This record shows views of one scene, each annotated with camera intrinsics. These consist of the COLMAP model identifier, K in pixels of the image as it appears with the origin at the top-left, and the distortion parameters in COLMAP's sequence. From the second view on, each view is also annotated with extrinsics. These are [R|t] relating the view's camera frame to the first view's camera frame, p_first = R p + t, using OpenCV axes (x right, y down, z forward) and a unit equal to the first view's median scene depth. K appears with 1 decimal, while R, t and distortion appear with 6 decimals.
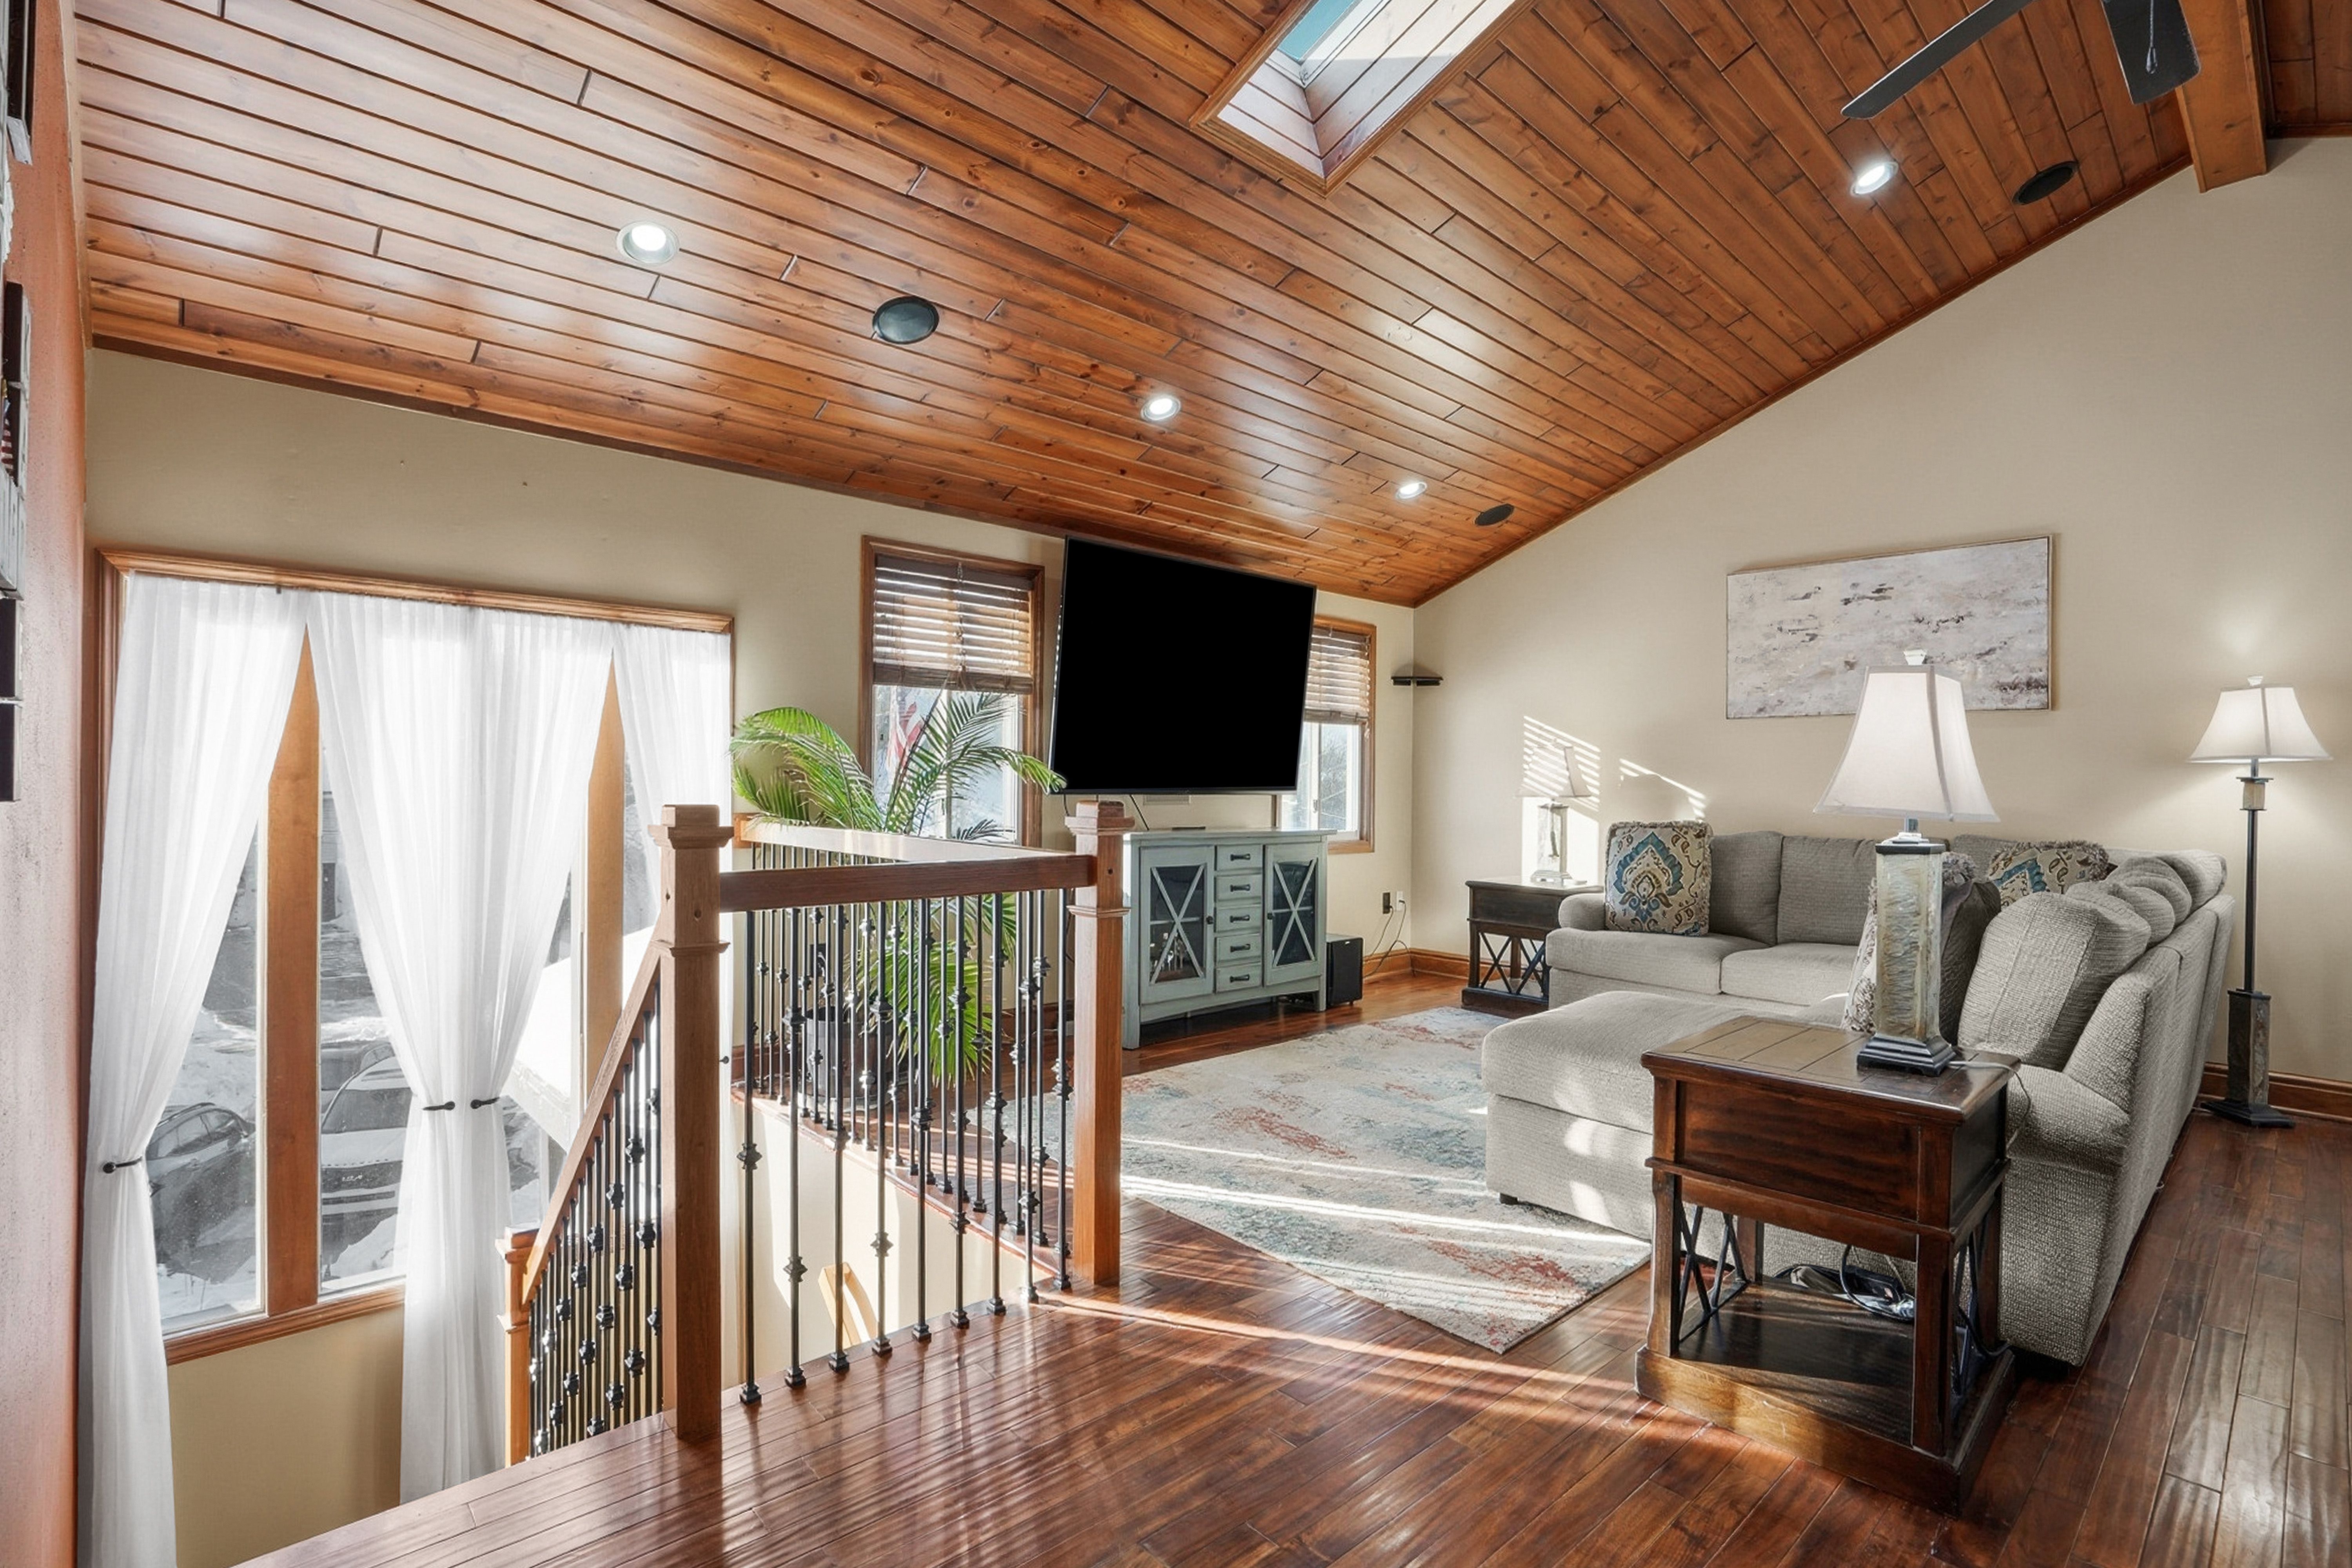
lens RADIAL K [[1113.7, 0, 1193.8], [0, 1113.7, 783.1], [0, 0, 1]] dist [-0.039786, 0.015365]
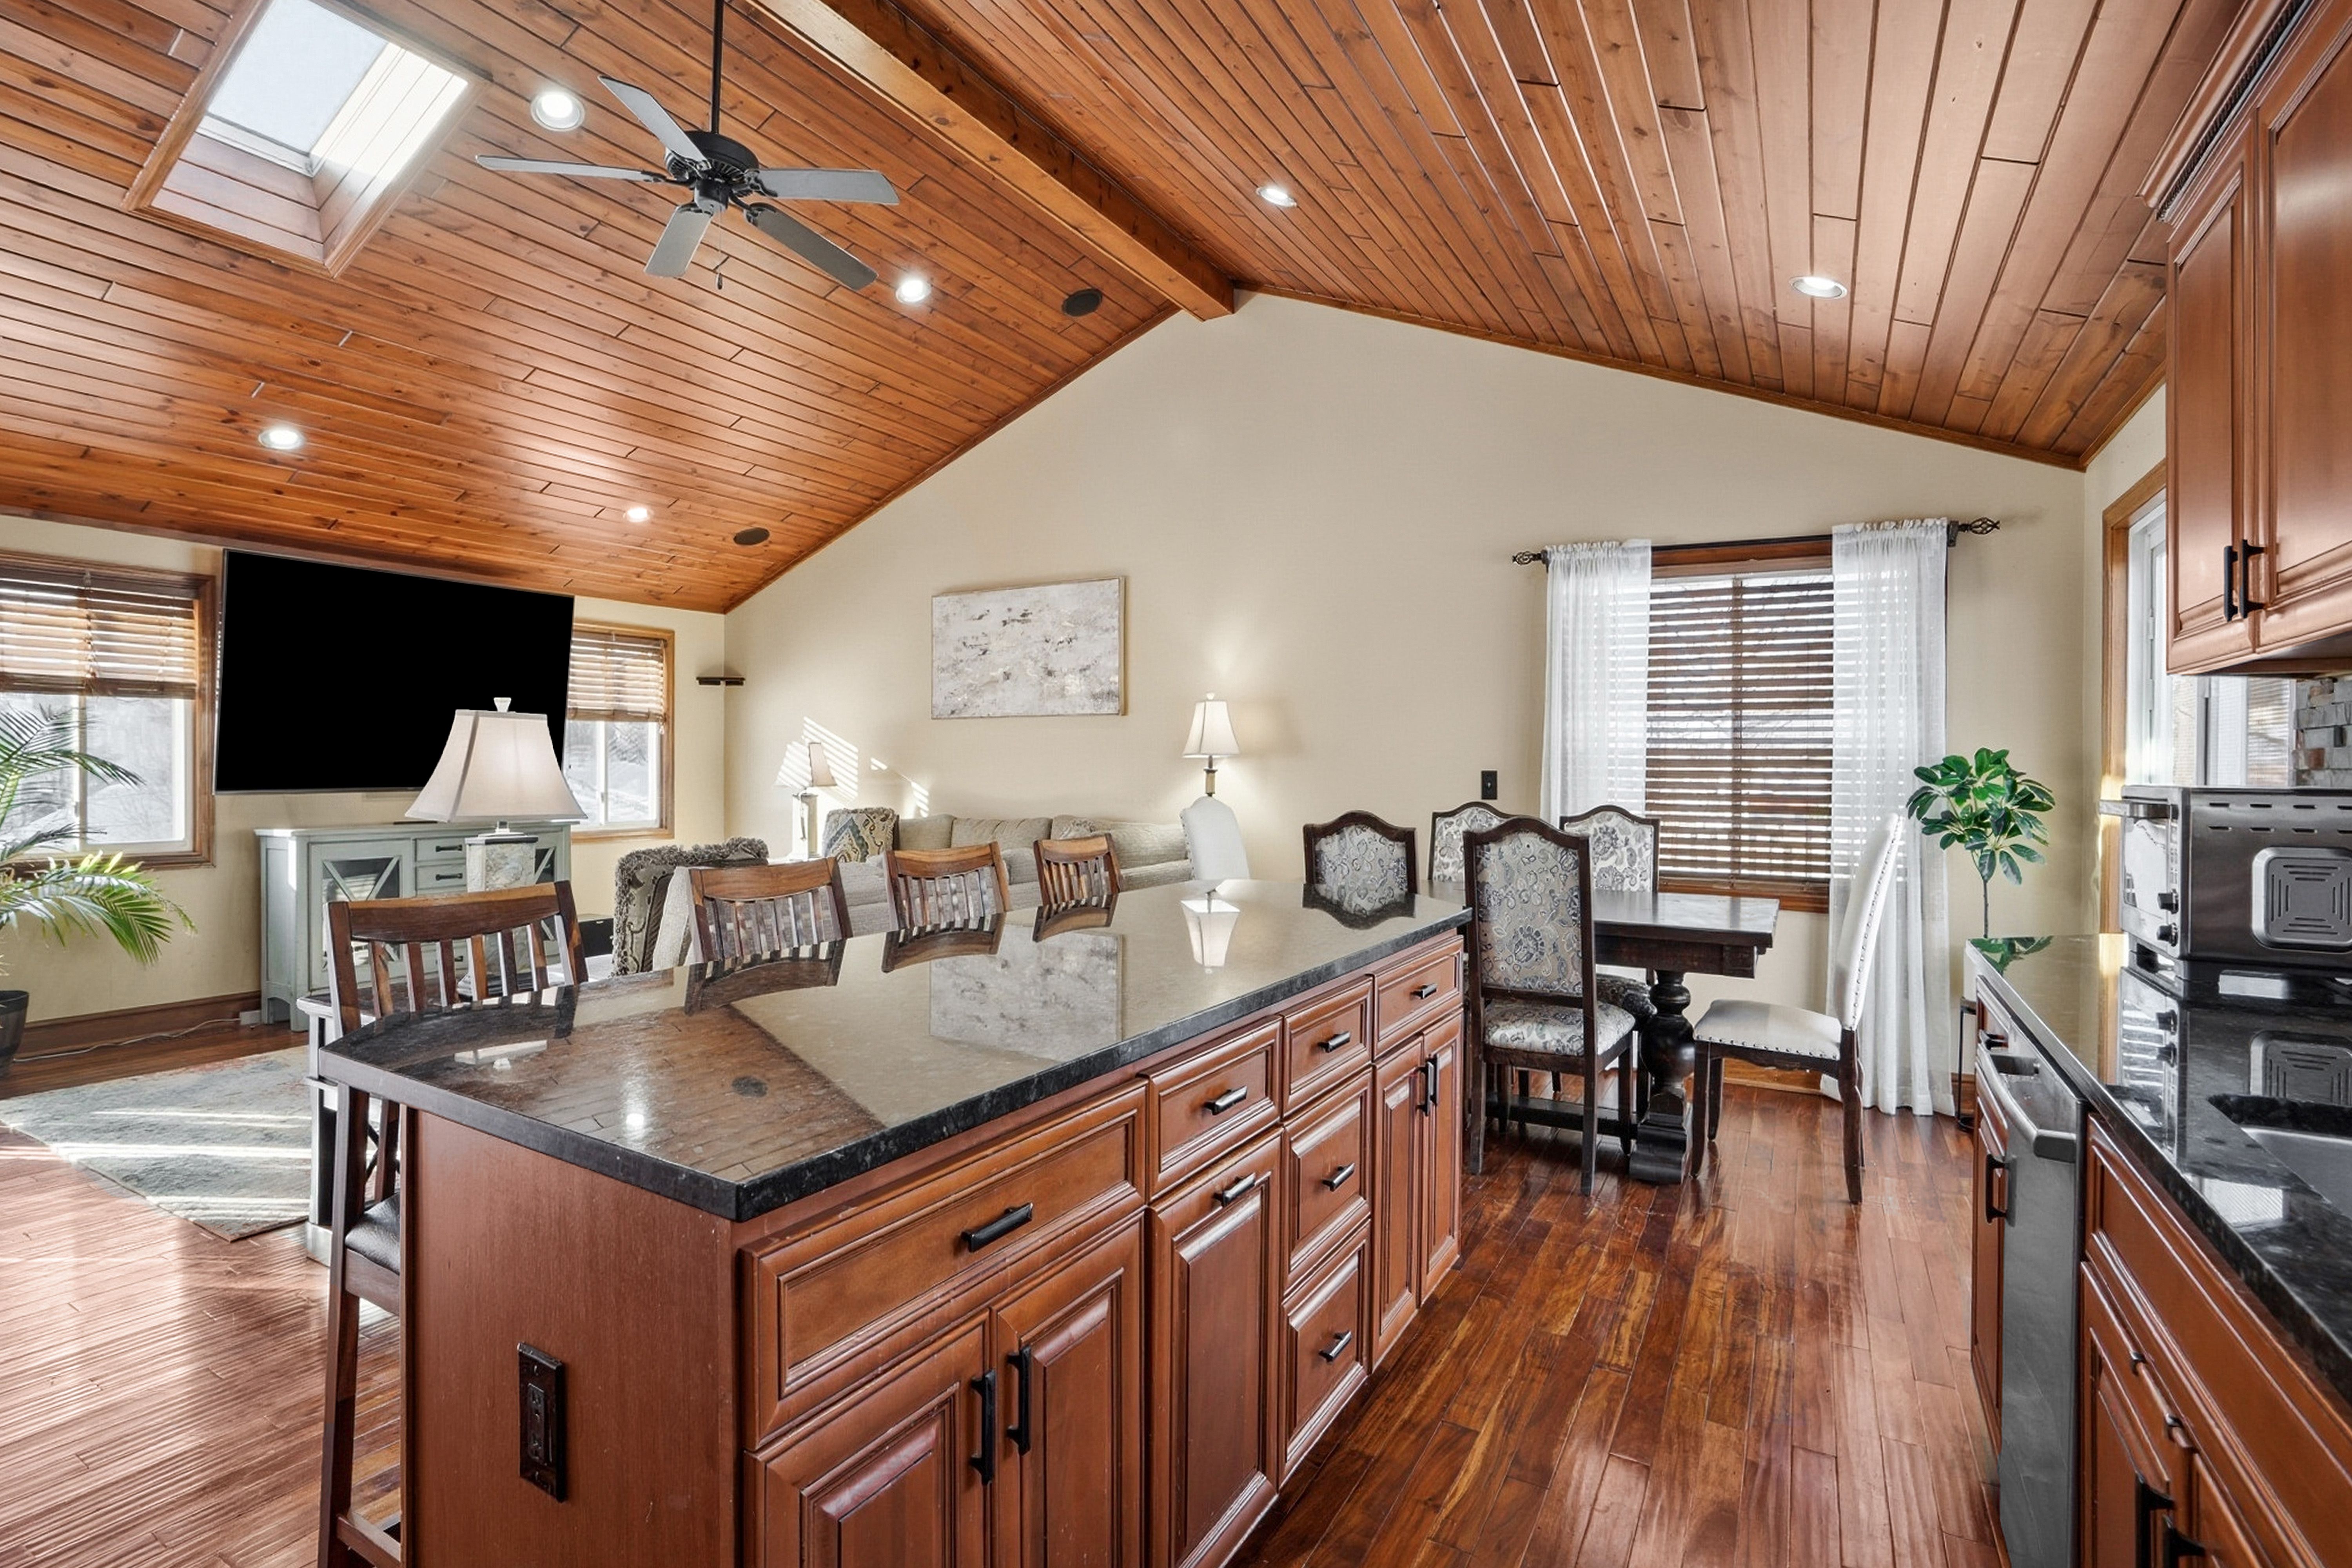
lens RADIAL K [[1112.1, 0, 1176.3], [0, 1112.1, 765.4], [0, 0, 1]] dist [-0.050593, 0.025013]
pose [[0.959521, -0.010399, 0.281445, 0.442799], [0.009763, 0.999946, 0.003660, -0.011775], [-0.281468, -0.000764, 0.959570, -0.230921]]
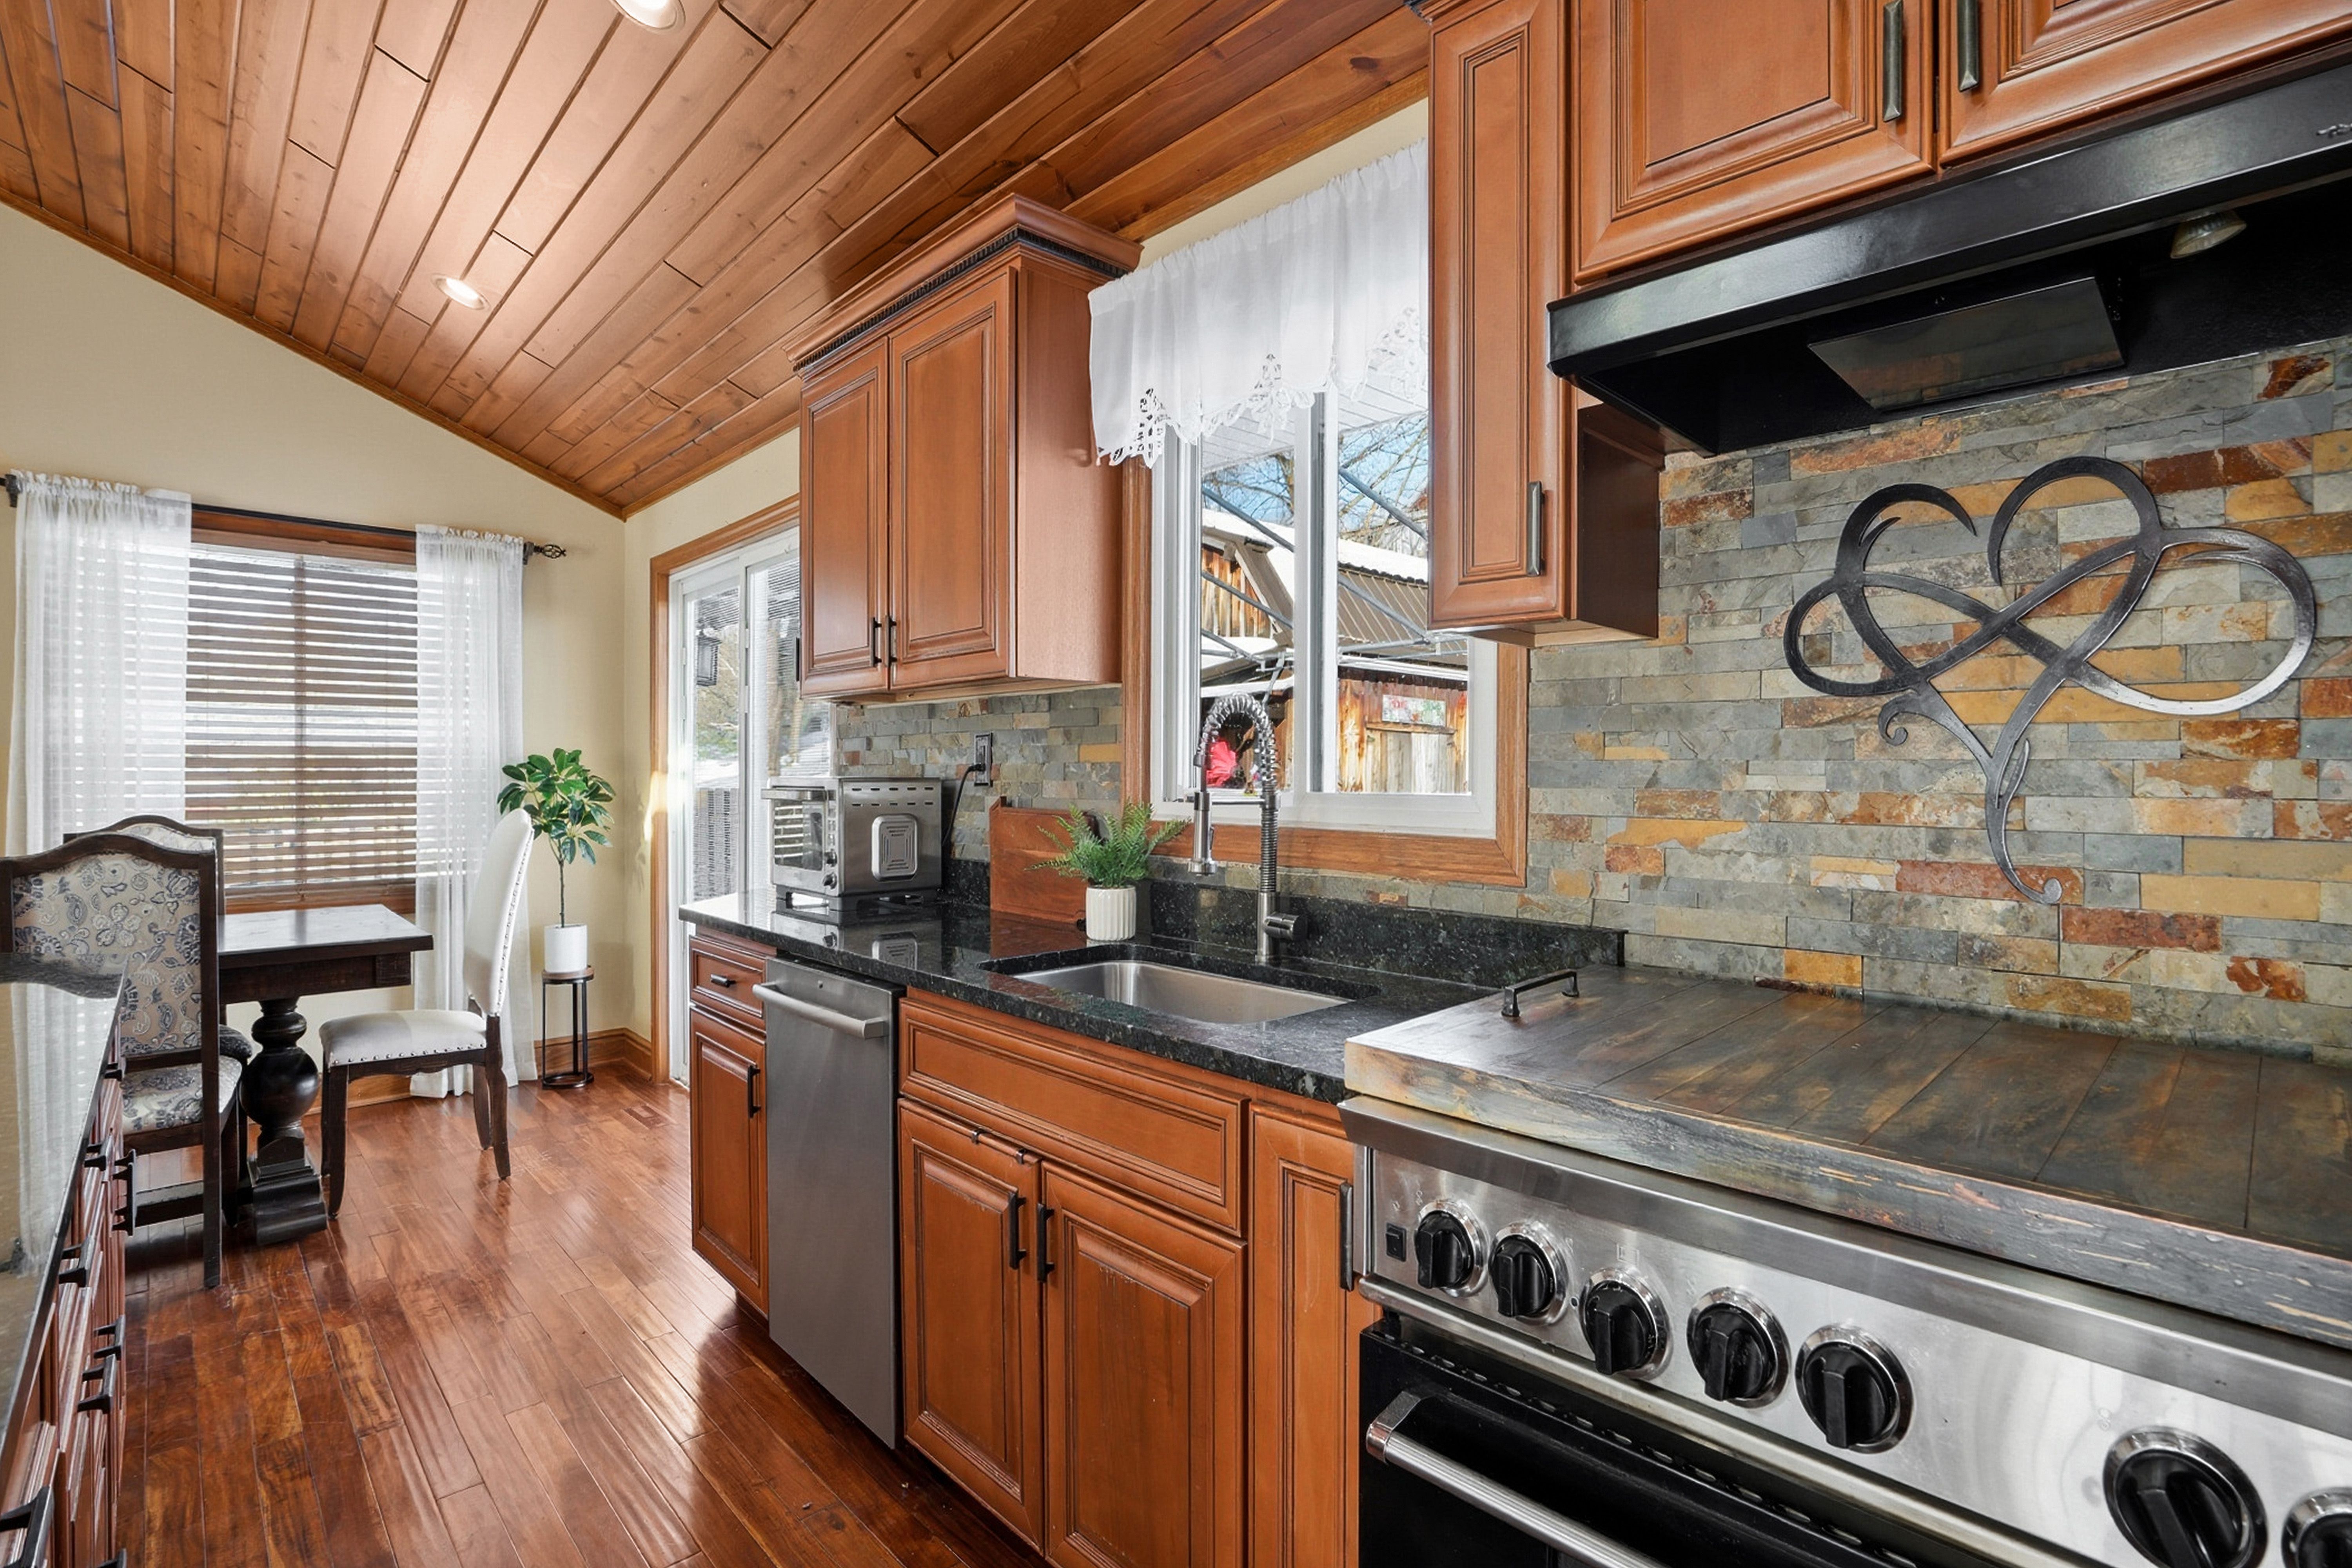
lens RADIAL K [[1093.5, 0, 1171.1], [0, 1093.5, 773.3], [0, 0, 1]] dist [-0.056548, 0.022967]
pose [[0.003721, -0.023550, 0.999716, 0.347069], [0.003843, 0.999716, 0.023536, -0.013816], [-0.999986, 0.003755, 0.003811, -0.145925]]
